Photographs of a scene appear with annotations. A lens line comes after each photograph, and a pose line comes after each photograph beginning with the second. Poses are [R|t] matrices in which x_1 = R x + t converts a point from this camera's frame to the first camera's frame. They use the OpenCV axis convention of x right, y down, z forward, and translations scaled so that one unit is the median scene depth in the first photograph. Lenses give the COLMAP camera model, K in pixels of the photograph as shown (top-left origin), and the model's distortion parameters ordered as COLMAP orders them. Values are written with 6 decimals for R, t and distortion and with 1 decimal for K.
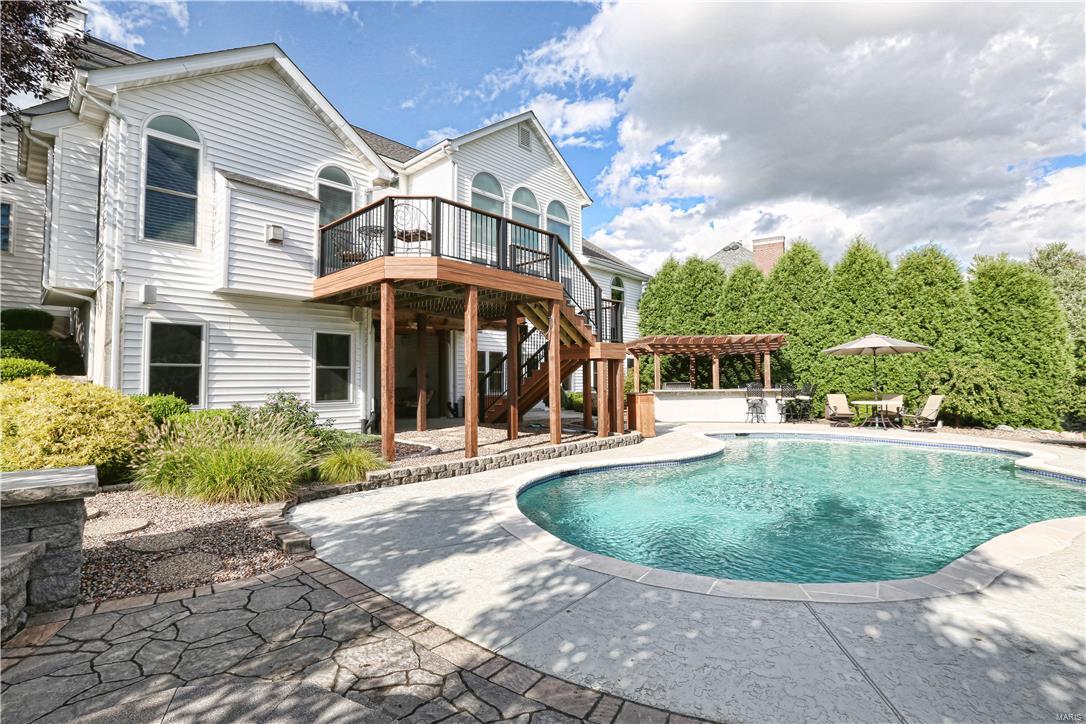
lens RADIAL K [[501.5, 0, 543.0], [0, 501.5, 362.0], [0, 0, 1]] dist [-0.016700, 0.000871]
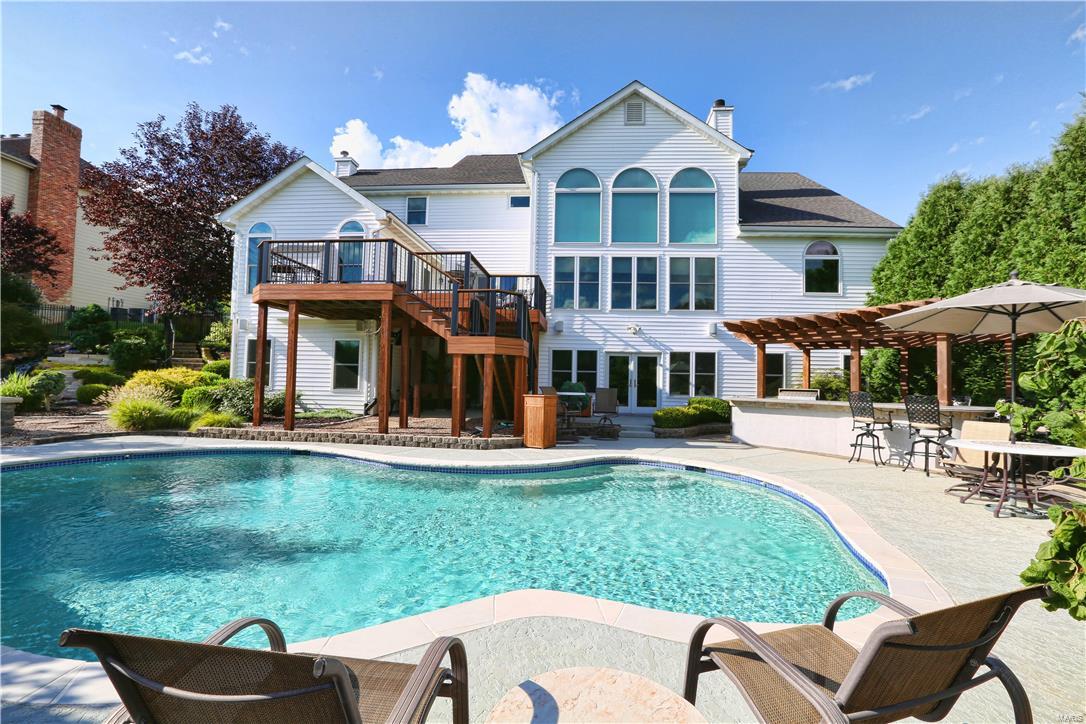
lens RADIAL K [[501.5, 0, 543.0], [0, 501.5, 362.0], [0, 0, 1]] dist [-0.016700, 0.000871]
pose [[0.615221, -0.012357, -0.788258, 1.003570], [0.002198, 0.999900, -0.013960, 0.023370], [0.788352, 0.006856, 0.615186, 0.562771]]
